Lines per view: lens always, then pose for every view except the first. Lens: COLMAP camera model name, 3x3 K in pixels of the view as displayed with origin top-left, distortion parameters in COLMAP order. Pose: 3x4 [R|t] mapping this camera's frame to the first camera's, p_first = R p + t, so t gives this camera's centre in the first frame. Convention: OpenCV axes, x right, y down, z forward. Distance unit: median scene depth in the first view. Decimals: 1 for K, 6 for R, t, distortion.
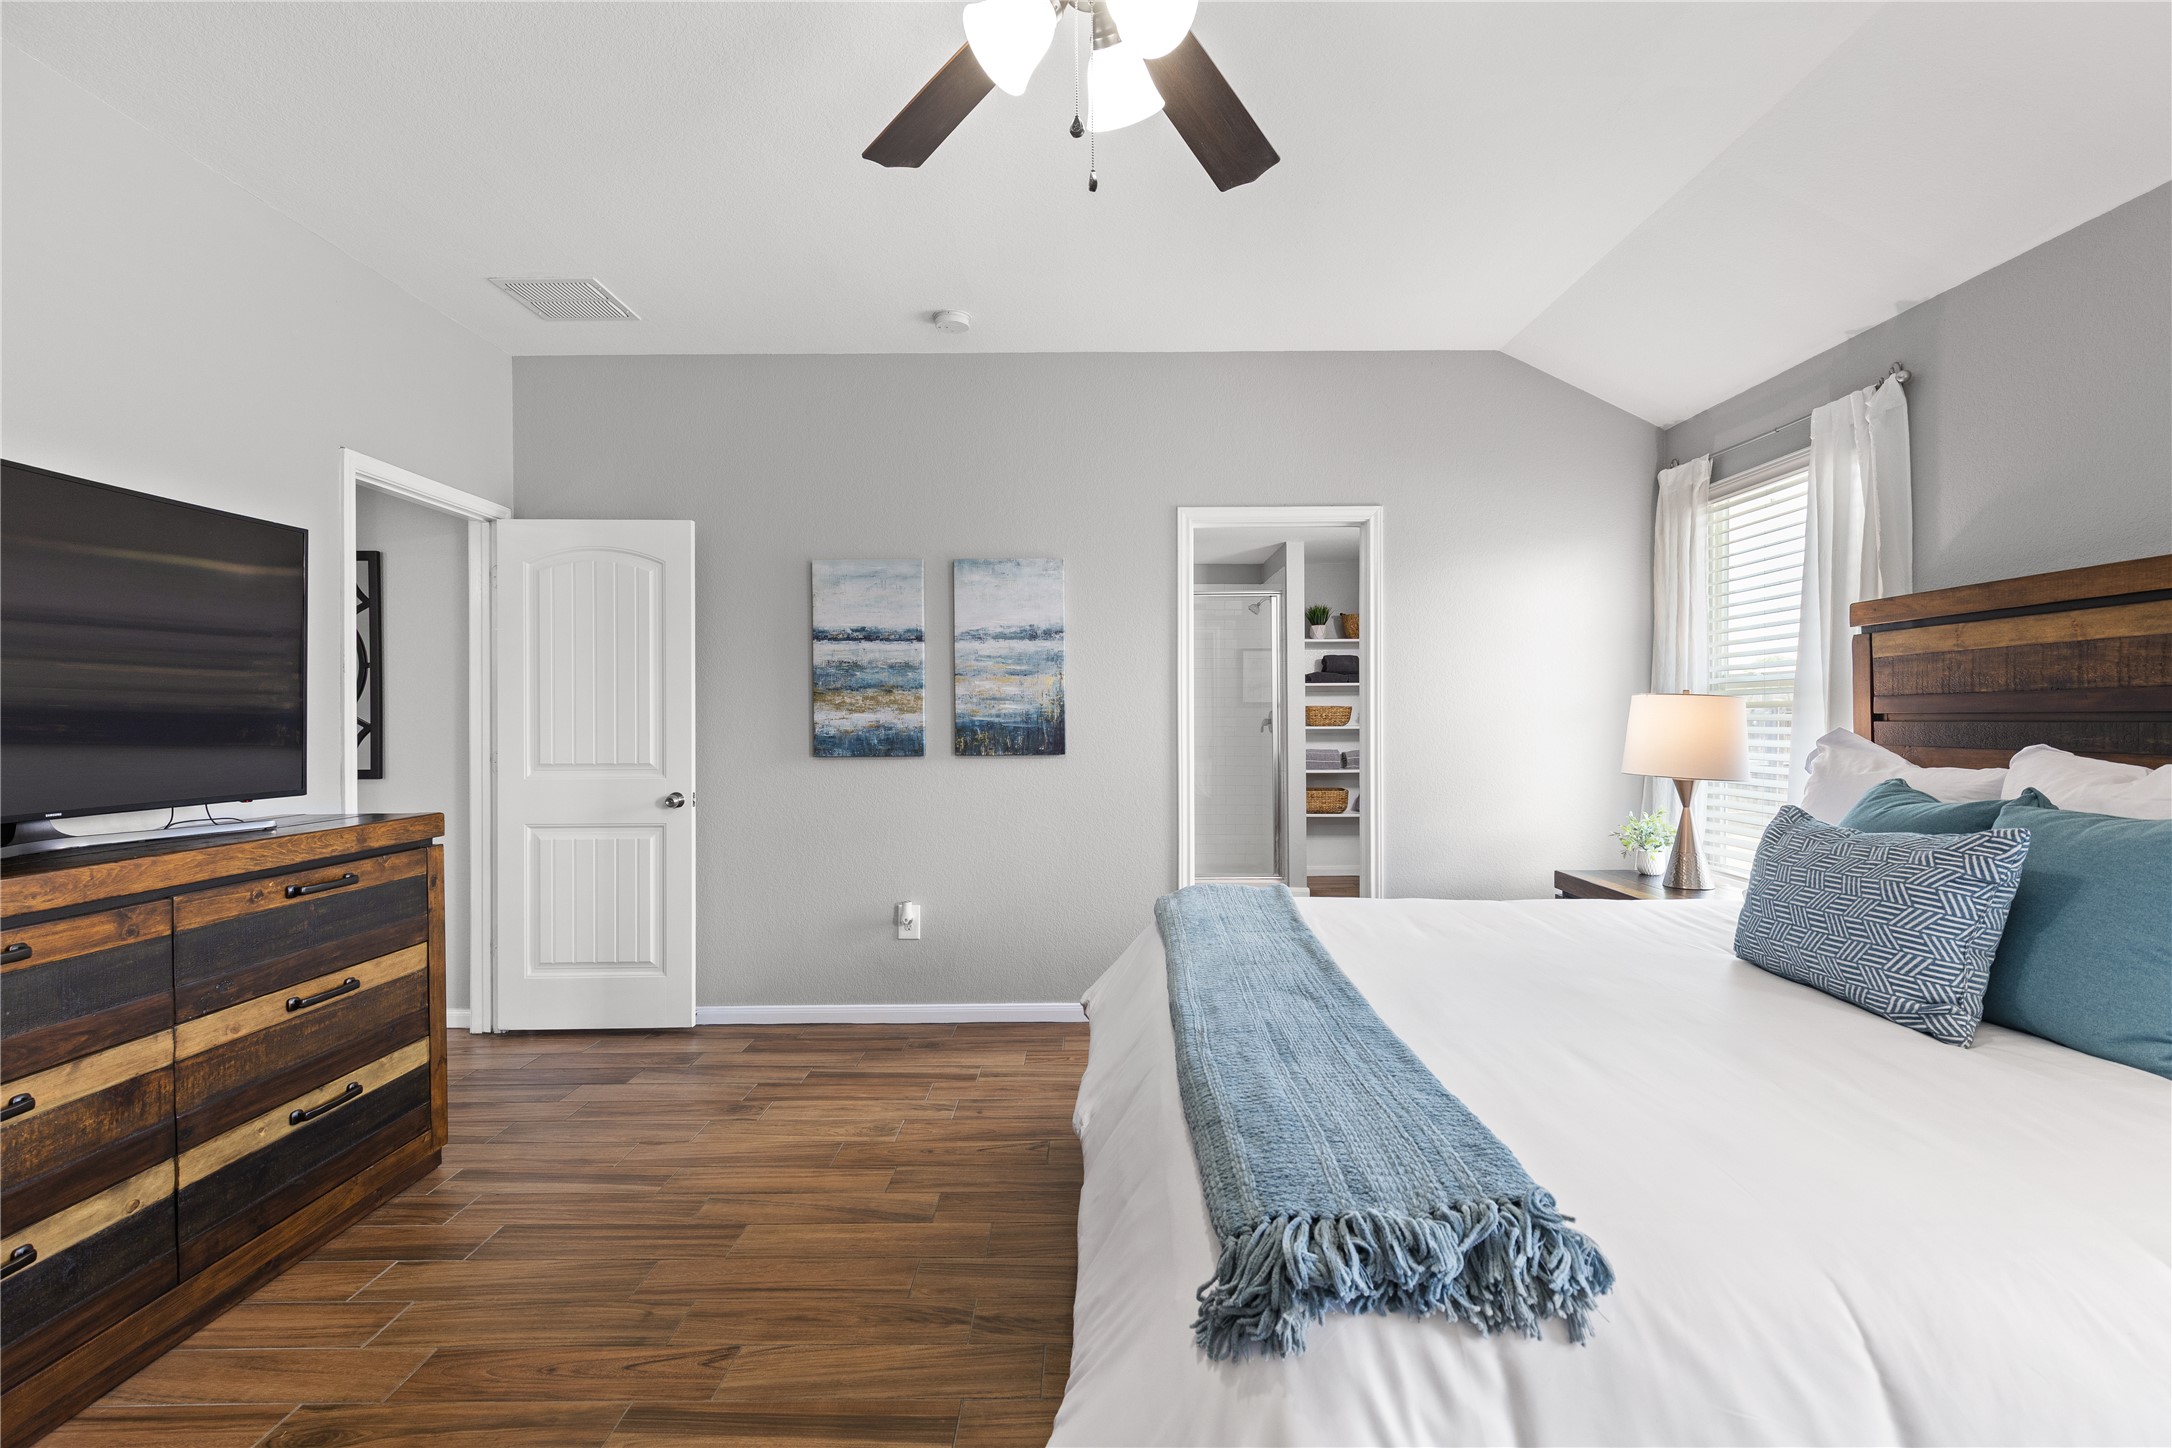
lens RADIAL K [[977.6, 0, 1086.0], [0, 977.6, 724.0], [0, 0, 1]] dist [-0.000122, -0.000115]
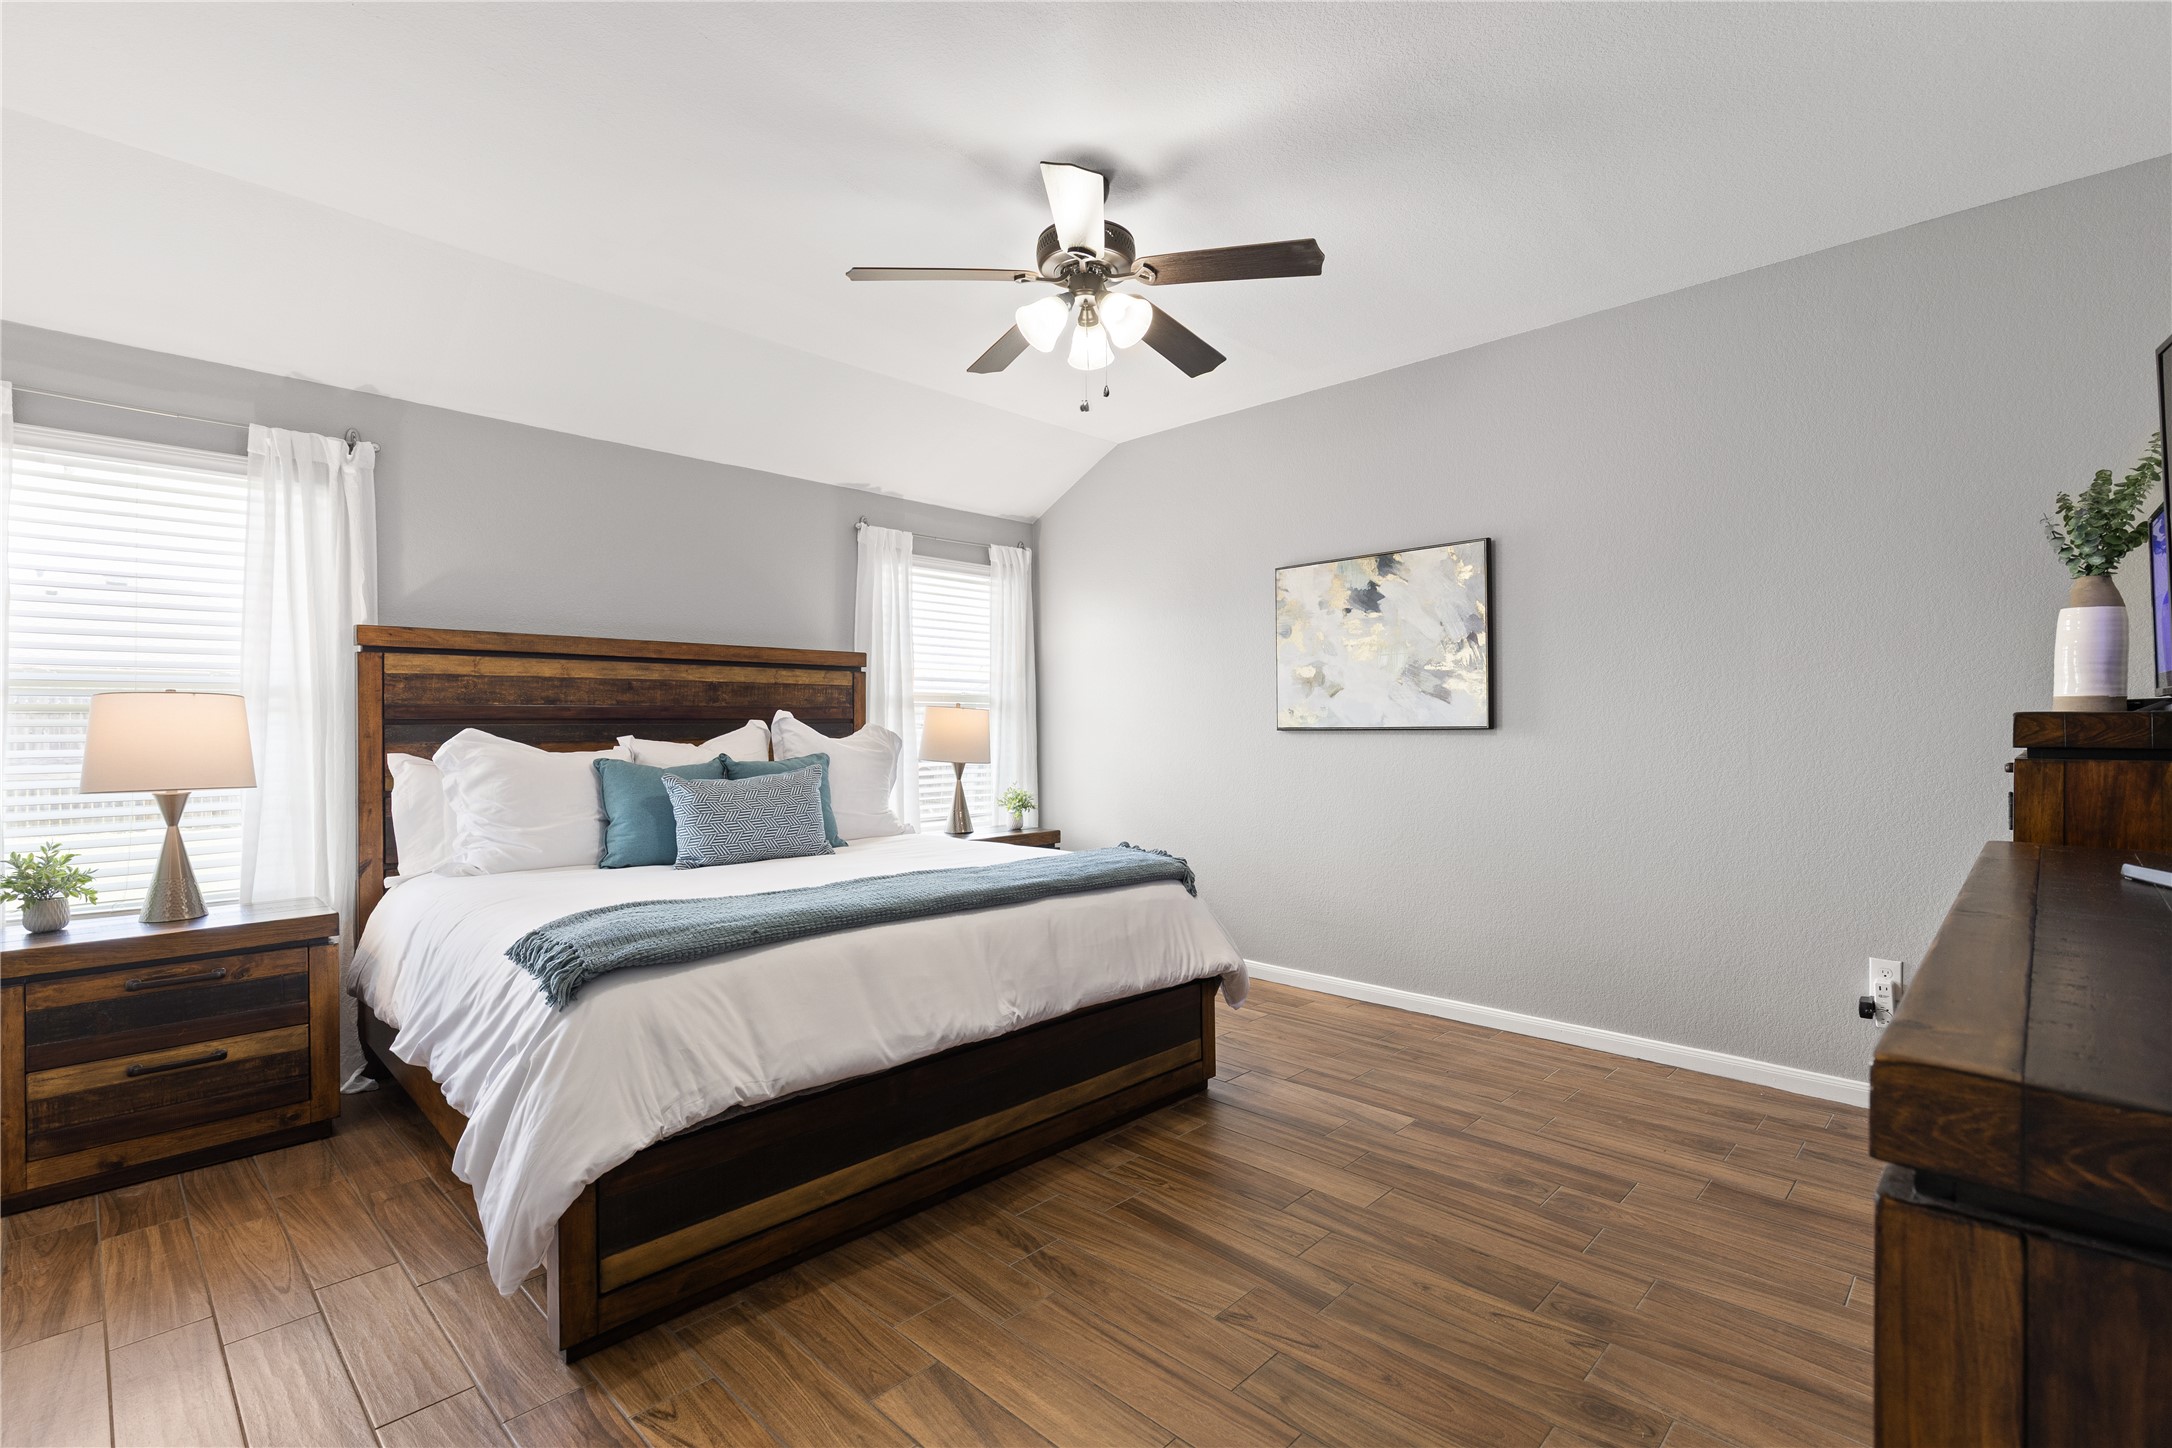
lens RADIAL K [[977.6, 0, 1086.0], [0, 977.6, 724.0], [0, 0, 1]] dist [-0.000122, -0.000115]
pose [[-0.719900, 0.011613, 0.693980, -0.918703], [0.013148, 0.999909, -0.003093, 0.016135], [-0.693953, 0.006898, -0.719987, 1.725911]]
